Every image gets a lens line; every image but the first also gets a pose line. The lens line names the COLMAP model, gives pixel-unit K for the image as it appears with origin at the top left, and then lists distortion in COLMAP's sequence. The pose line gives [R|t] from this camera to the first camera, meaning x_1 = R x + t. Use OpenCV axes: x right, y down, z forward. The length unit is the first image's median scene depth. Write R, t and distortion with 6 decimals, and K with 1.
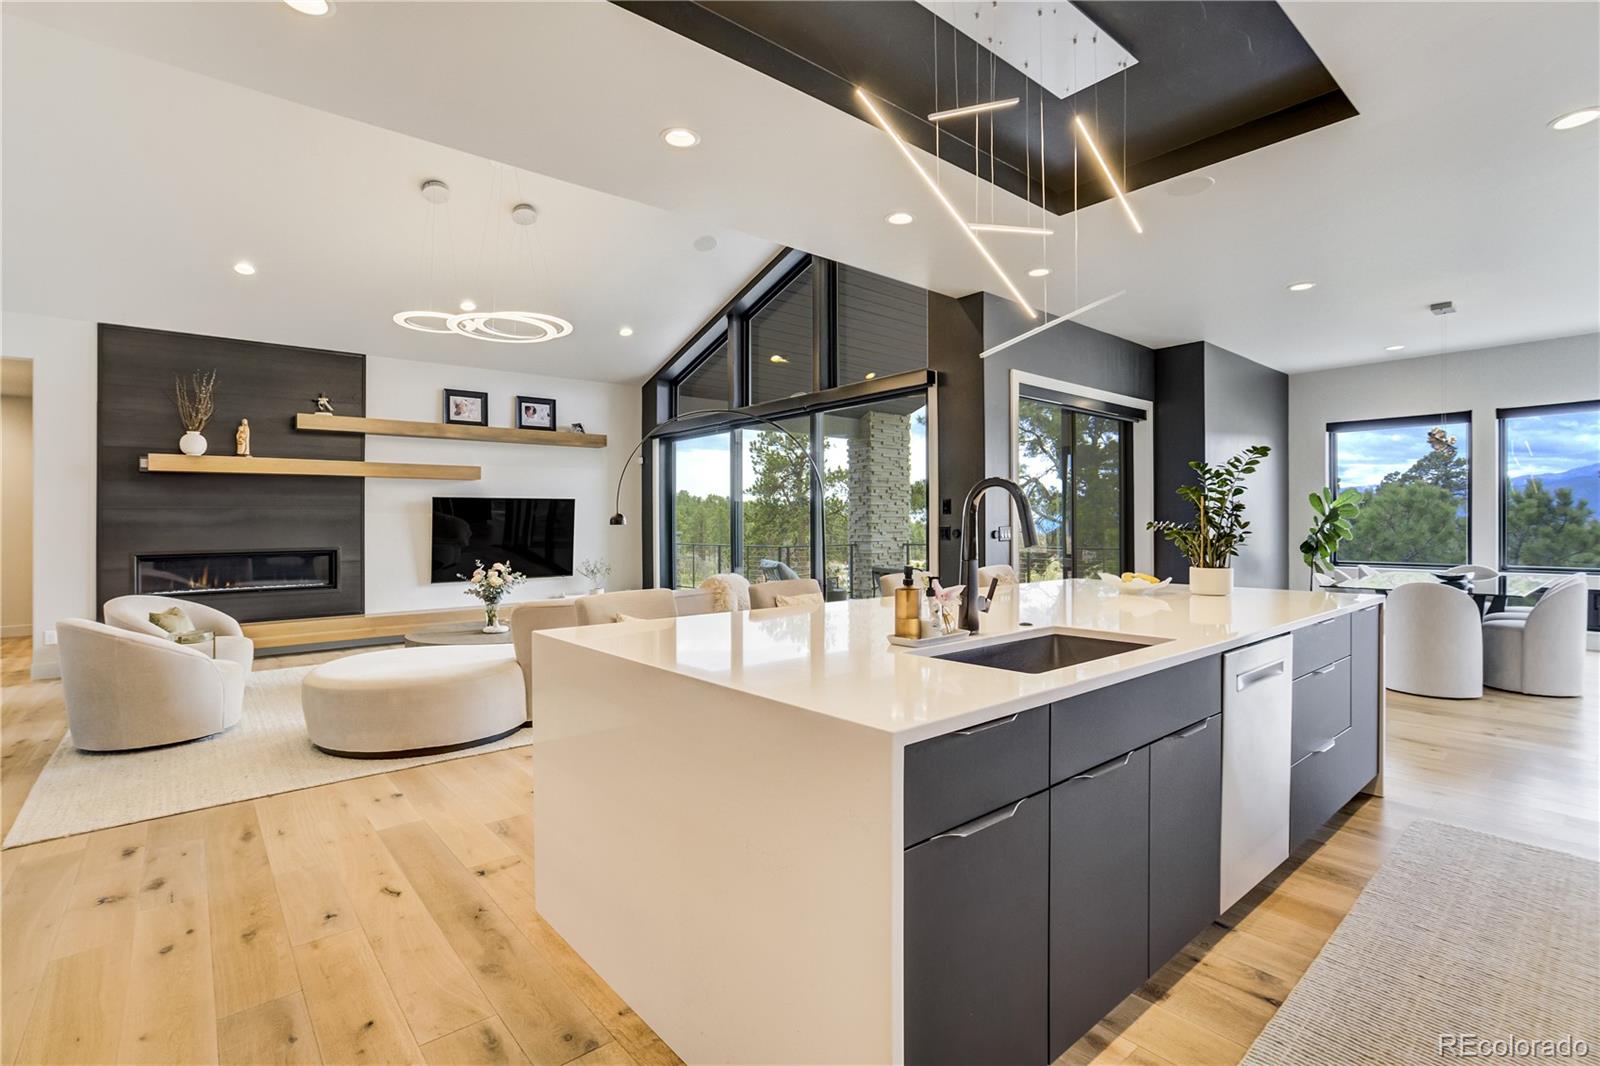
lens RADIAL K [[738.5, 0, 800.0], [0, 738.5, 533.0], [0, 0, 1]] dist [-0.001634, -0.000100]
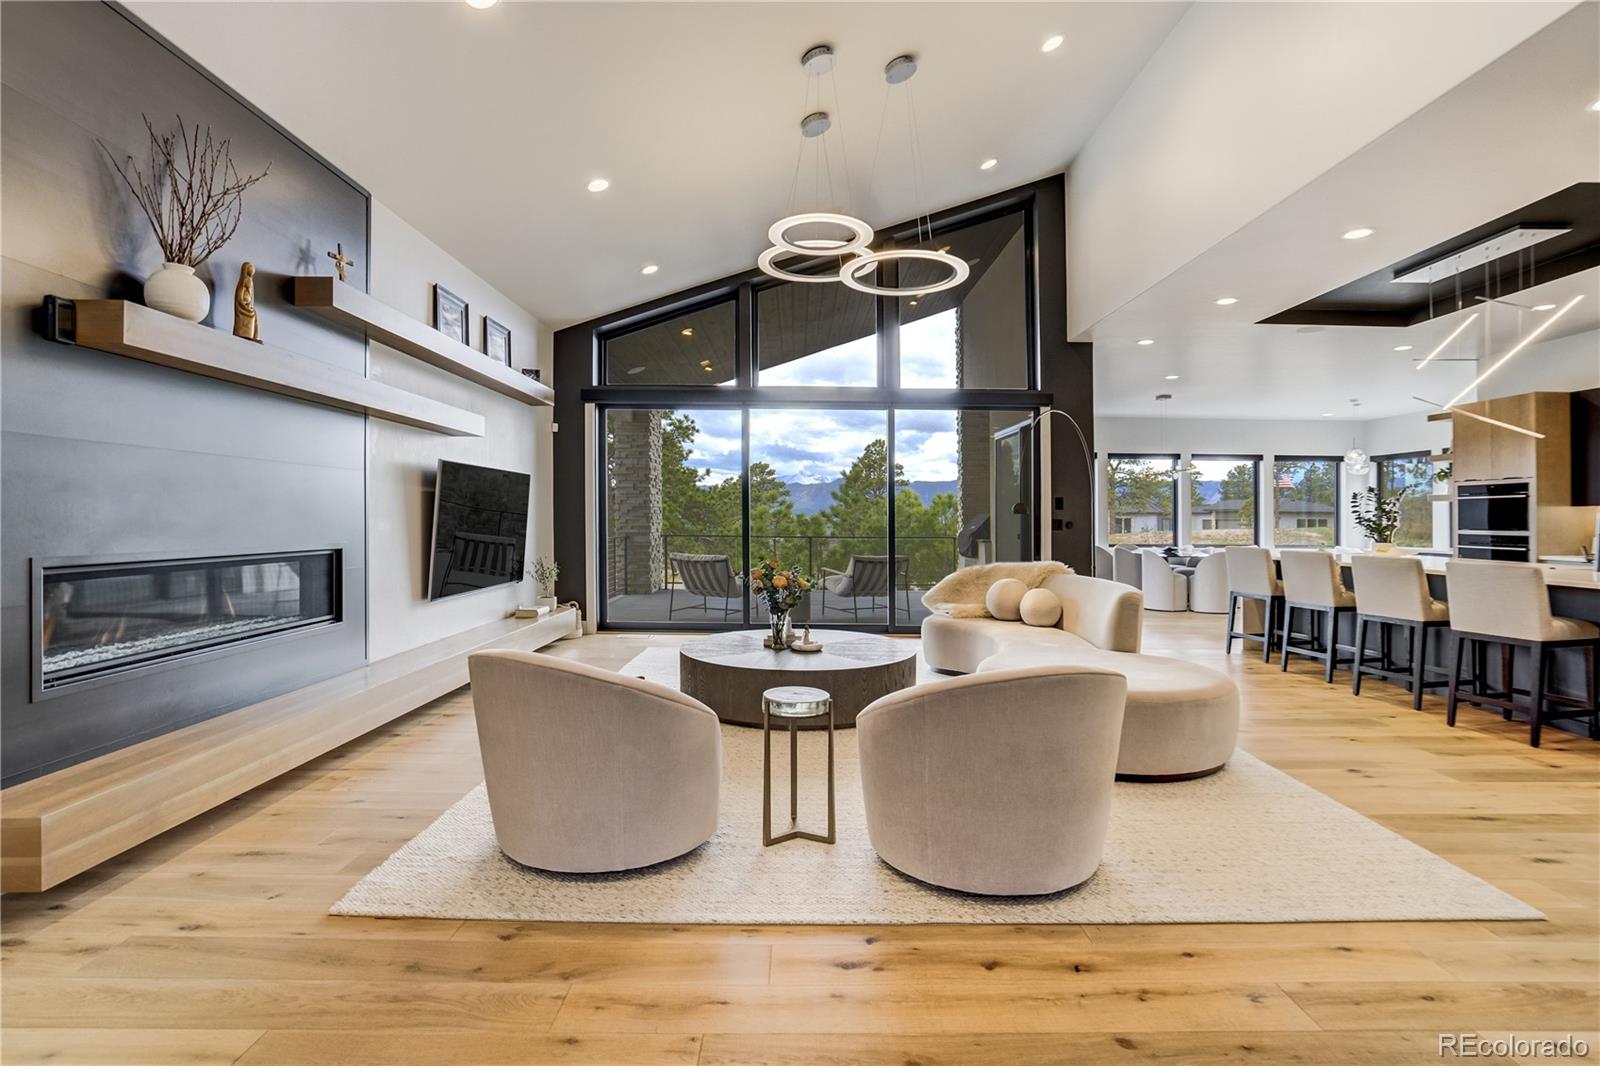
lens RADIAL K [[739.2, 0, 801.5], [0, 739.2, 499.6], [0, 0, 1]] dist [0.000290, 0.000035]
pose [[0.670420, 0.023877, 0.741597, -0.756011], [0.004266, 0.999342, -0.036033, 0.006806], [-0.741970, 0.027321, 0.669877, 0.361653]]
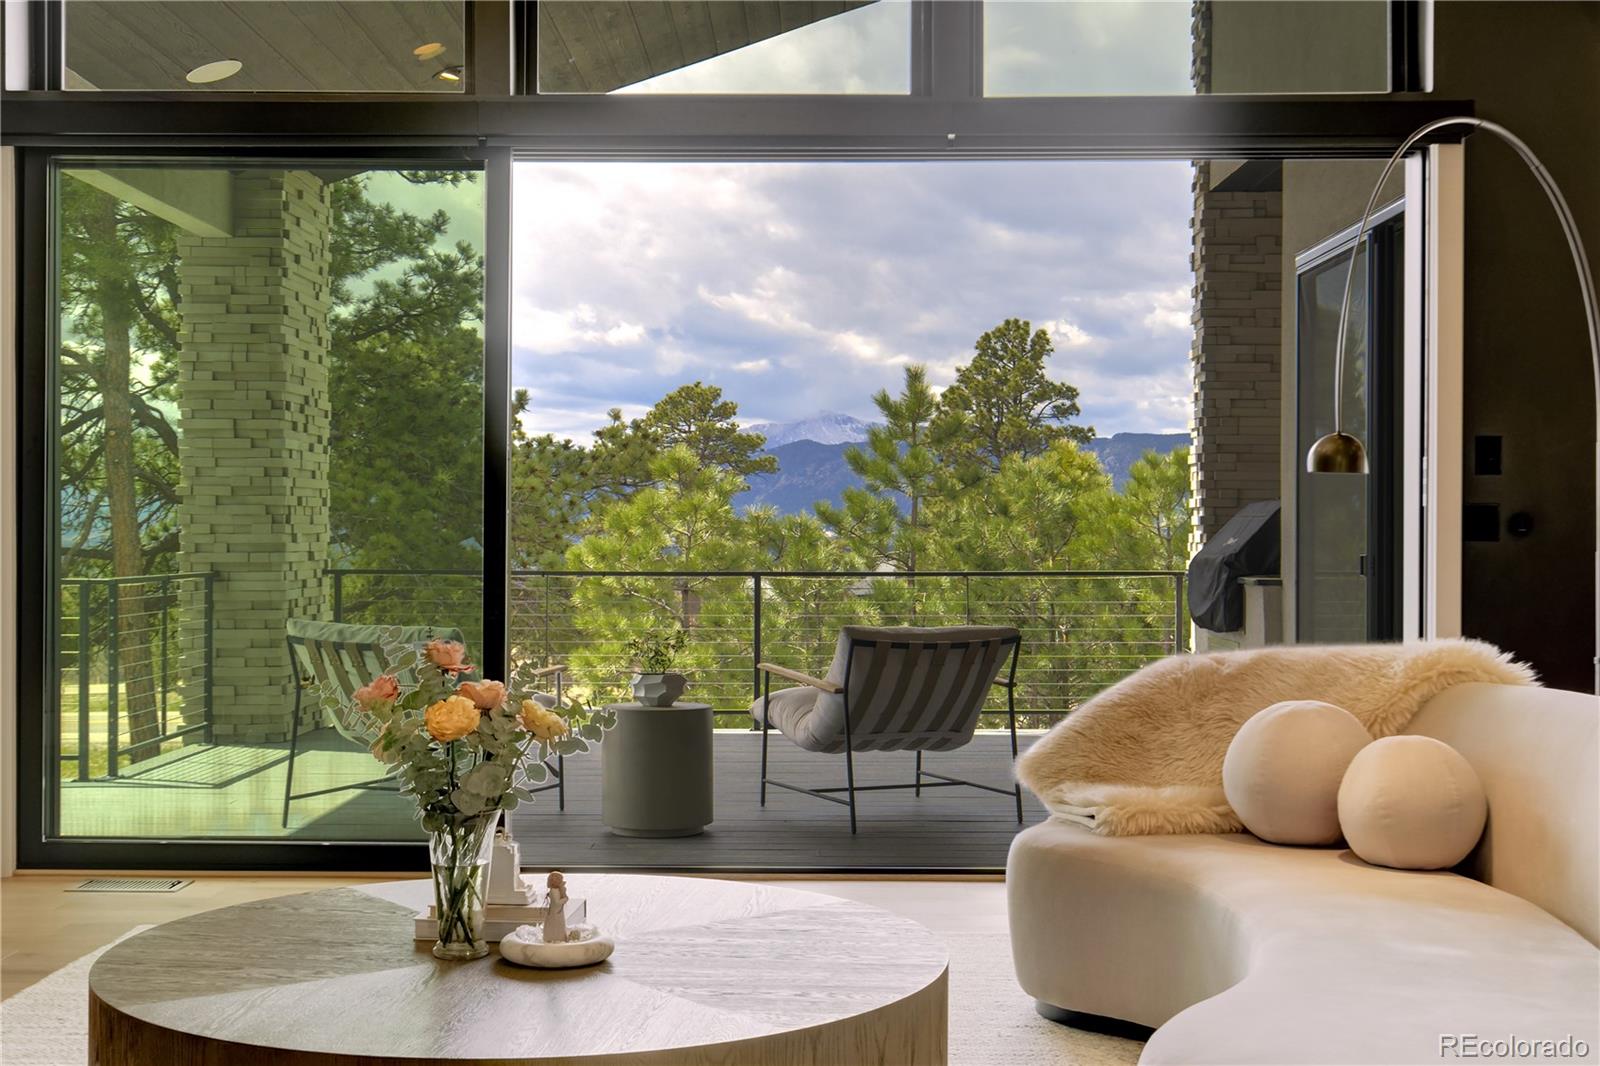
lens RADIAL K [[1924.3, 0, 800.0], [0, 1924.3, 533.0], [0, 0, 1]] dist [0.117846, -0.001649]
pose [[0.679425, 0.002306, 0.733742, -0.589248], [0.008889, 0.999896, -0.011373, 0.016042], [-0.733691, 0.014249, 0.679334, 0.424643]]
